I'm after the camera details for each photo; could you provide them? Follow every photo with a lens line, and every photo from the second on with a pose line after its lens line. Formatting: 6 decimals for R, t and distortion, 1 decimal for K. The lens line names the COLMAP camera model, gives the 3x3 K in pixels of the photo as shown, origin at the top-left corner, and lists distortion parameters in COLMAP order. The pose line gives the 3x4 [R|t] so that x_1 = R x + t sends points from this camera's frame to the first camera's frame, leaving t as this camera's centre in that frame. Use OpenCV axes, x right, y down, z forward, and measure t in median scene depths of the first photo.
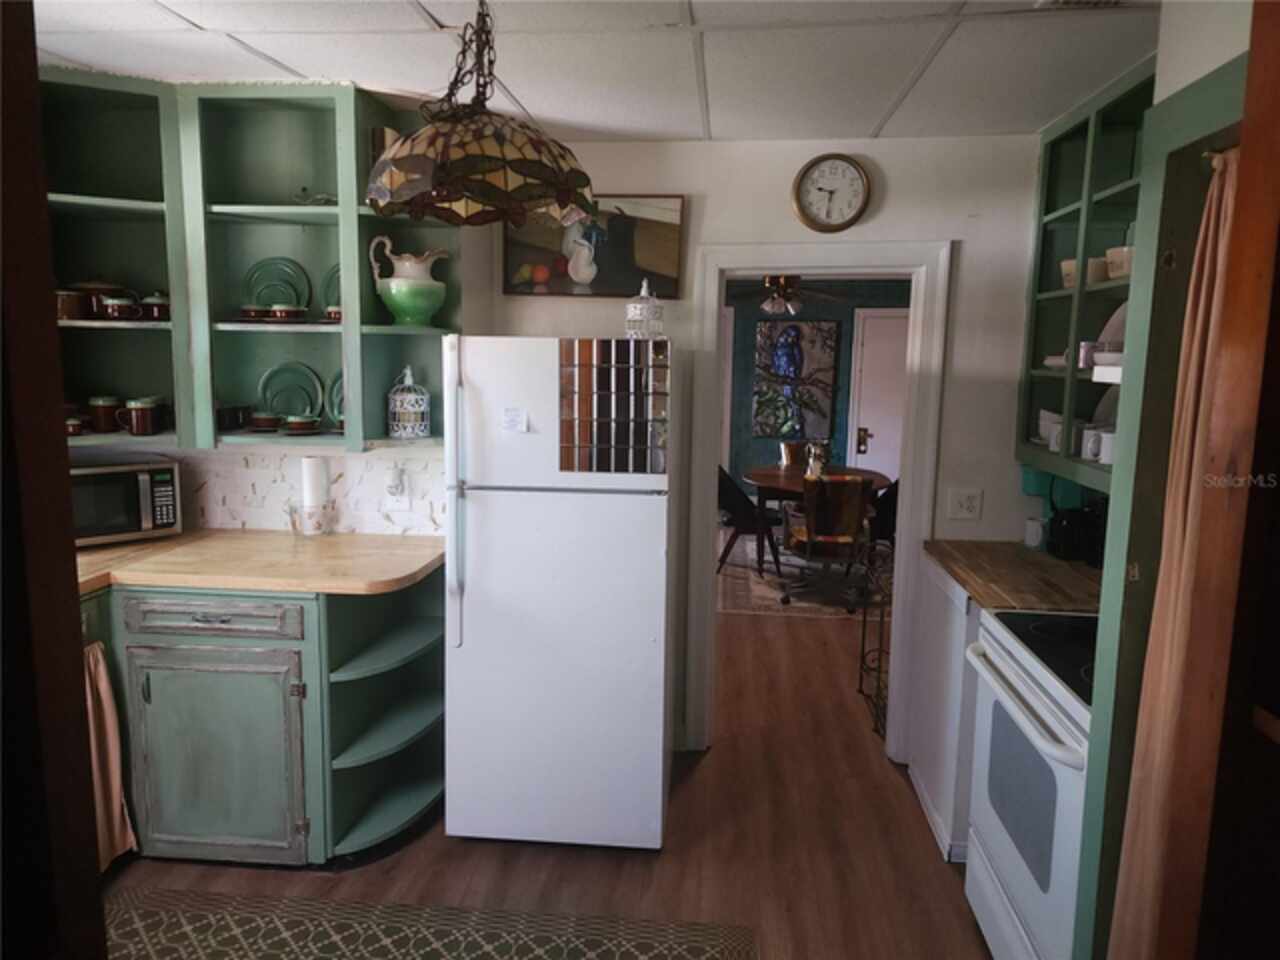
lens RADIAL K [[852.9, 0, 645.8], [0, 852.9, 474.8], [0, 0, 1]] dist [0.056930, -0.049086]
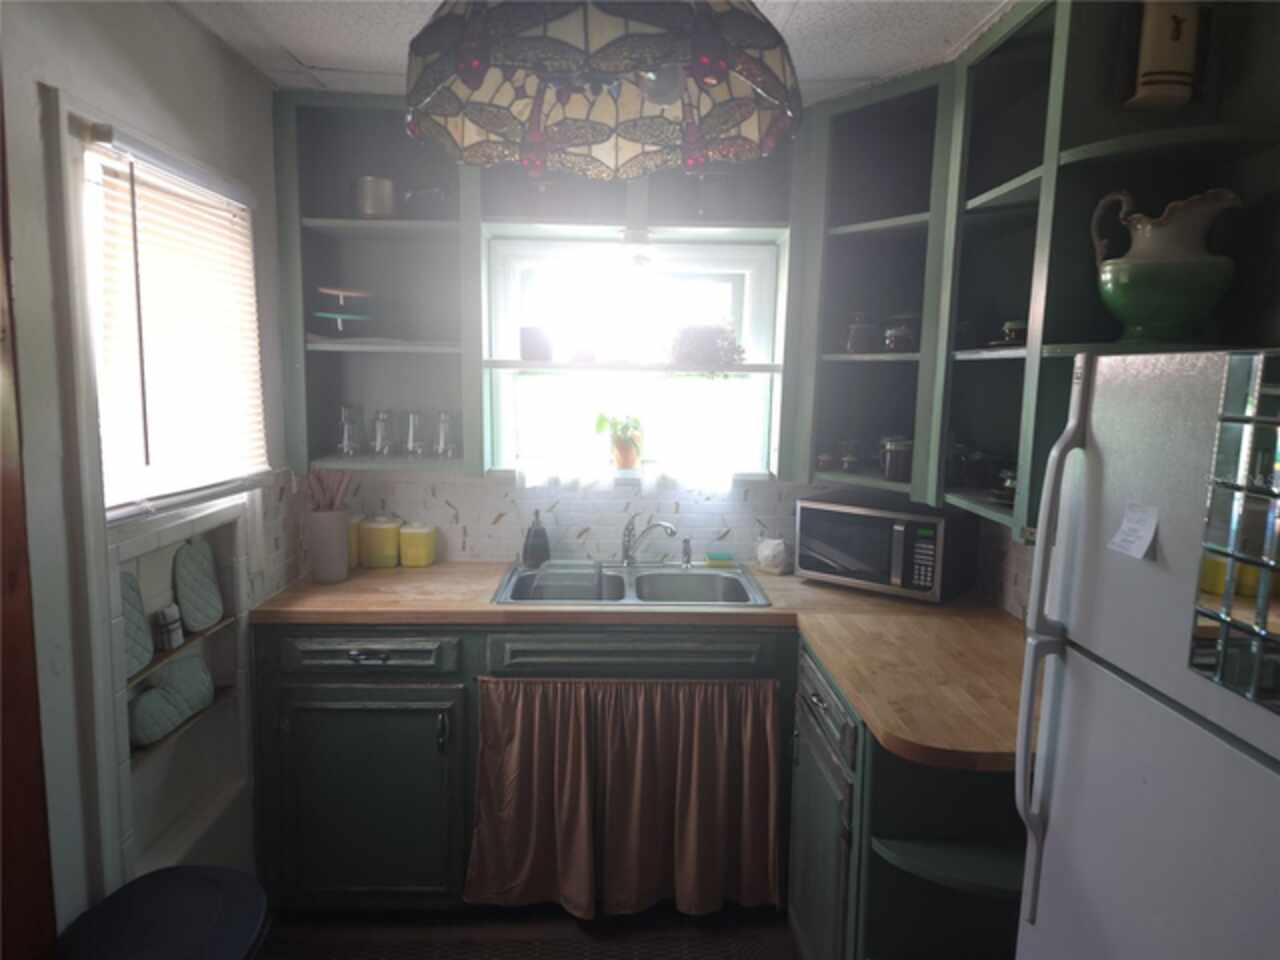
lens RADIAL K [[852.9, 0, 636.8], [0, 852.9, 475.7], [0, 0, 1]] dist [0.056930, -0.049086]
pose [[0.122670, 0.106800, -0.986684, 0.257803], [-0.159413, 0.983404, 0.086626, -0.085384], [0.979561, 0.146664, 0.137659, 0.623831]]
